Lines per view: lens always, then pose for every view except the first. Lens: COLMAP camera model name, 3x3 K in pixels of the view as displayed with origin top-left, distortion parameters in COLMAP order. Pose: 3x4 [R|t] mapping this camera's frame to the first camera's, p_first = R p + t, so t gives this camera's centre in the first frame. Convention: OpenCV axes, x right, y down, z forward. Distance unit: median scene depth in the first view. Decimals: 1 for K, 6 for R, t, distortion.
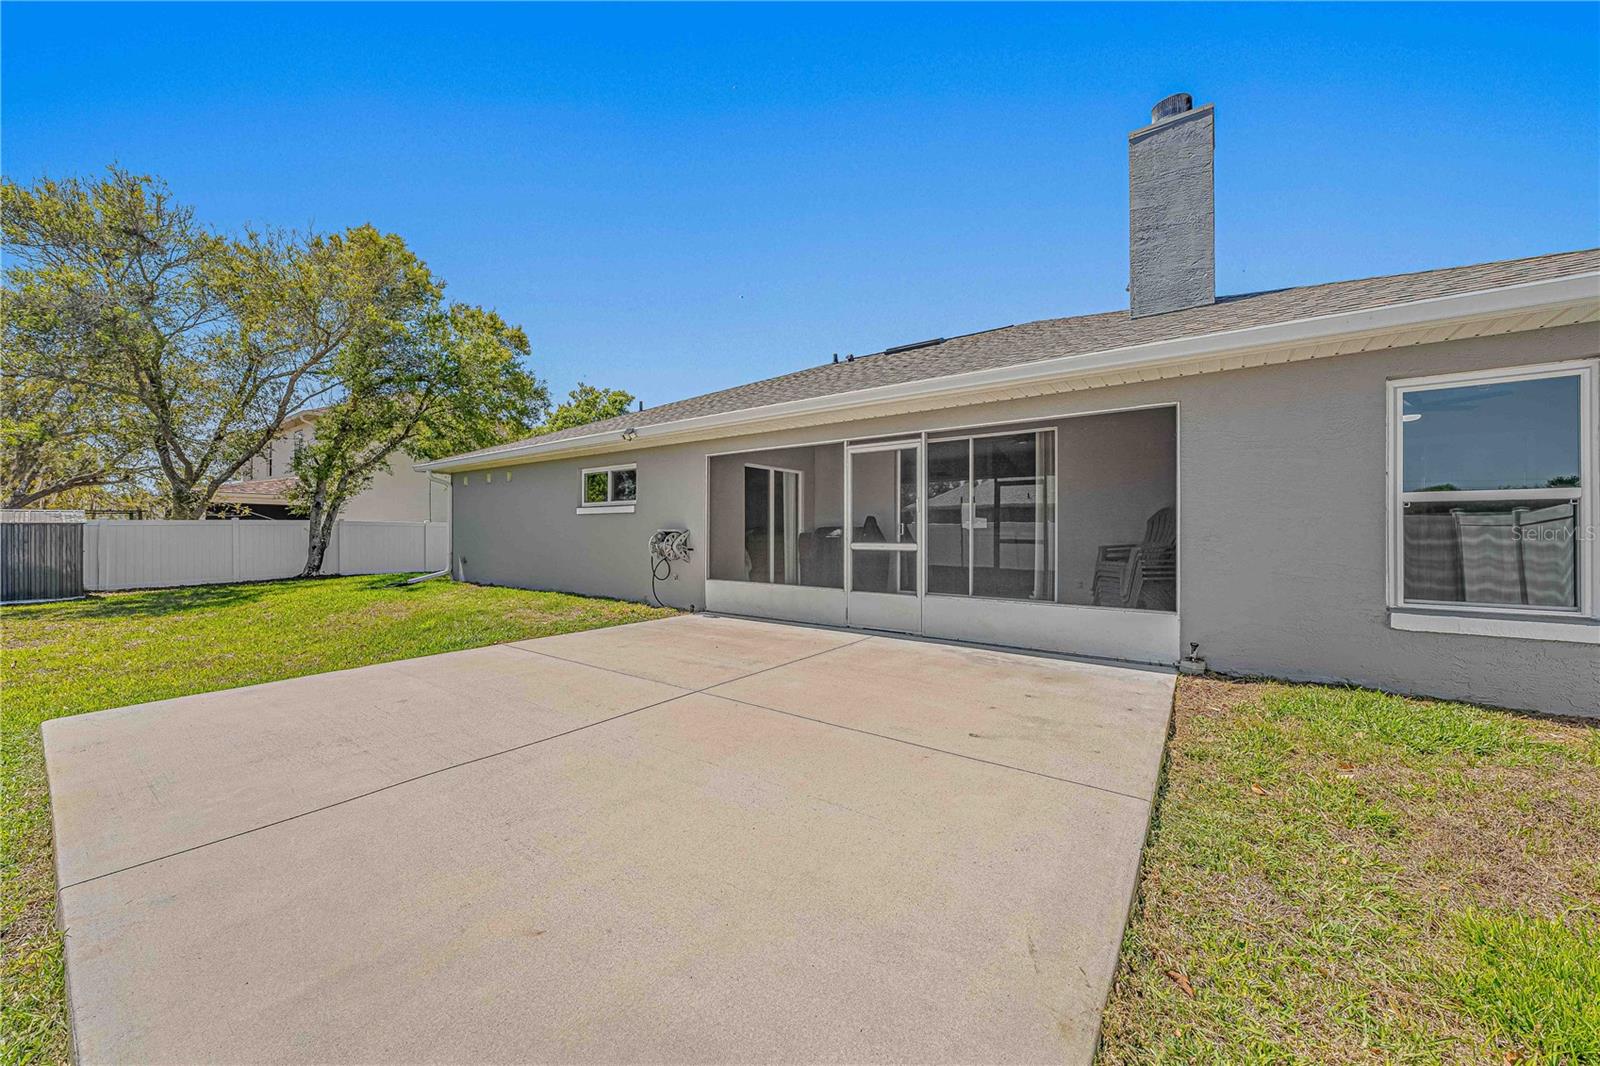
lens RADIAL K [[554.8, 0, 803.2], [0, 554.8, 534.3], [0, 0, 1]] dist [-0.000156, -0.000053]
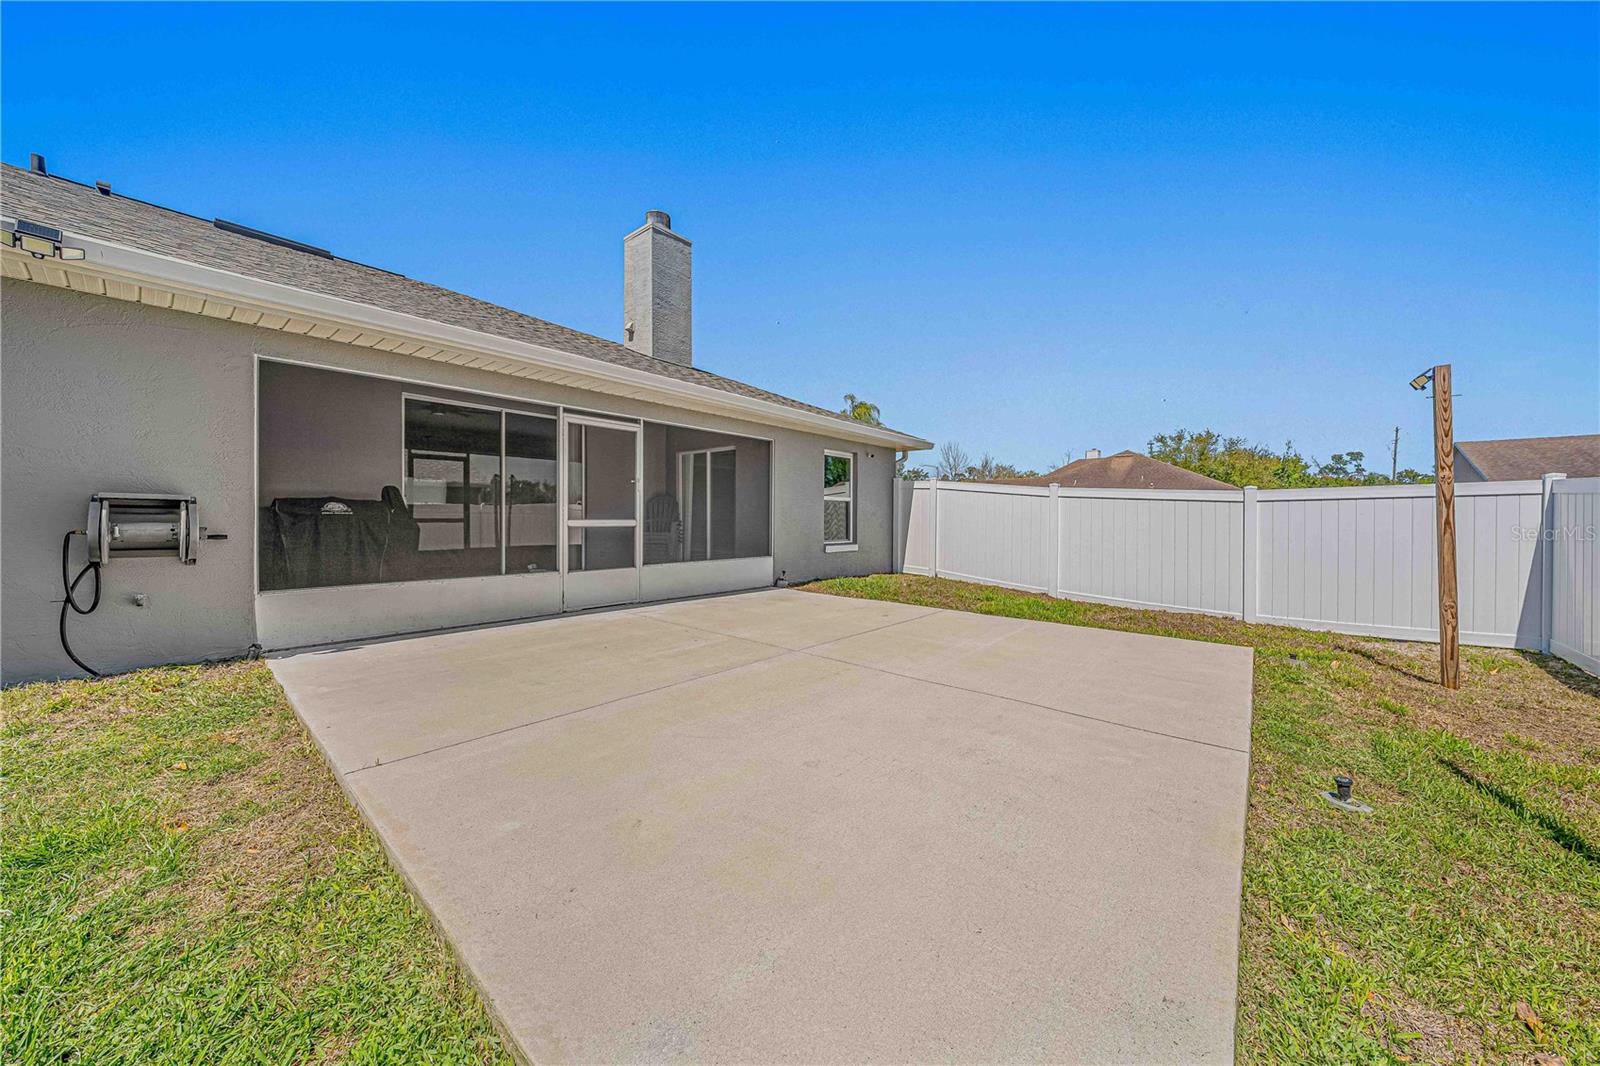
lens RADIAL K [[554.8, 0, 796.9], [0, 554.8, 521.7], [0, 0, 1]] dist [-0.000156, -0.000053]
pose [[0.090610, -0.006462, 0.995866, -0.811048], [-0.000227, 0.999979, 0.006510, 0.012391], [-0.995886, -0.000816, 0.090606, 0.552502]]
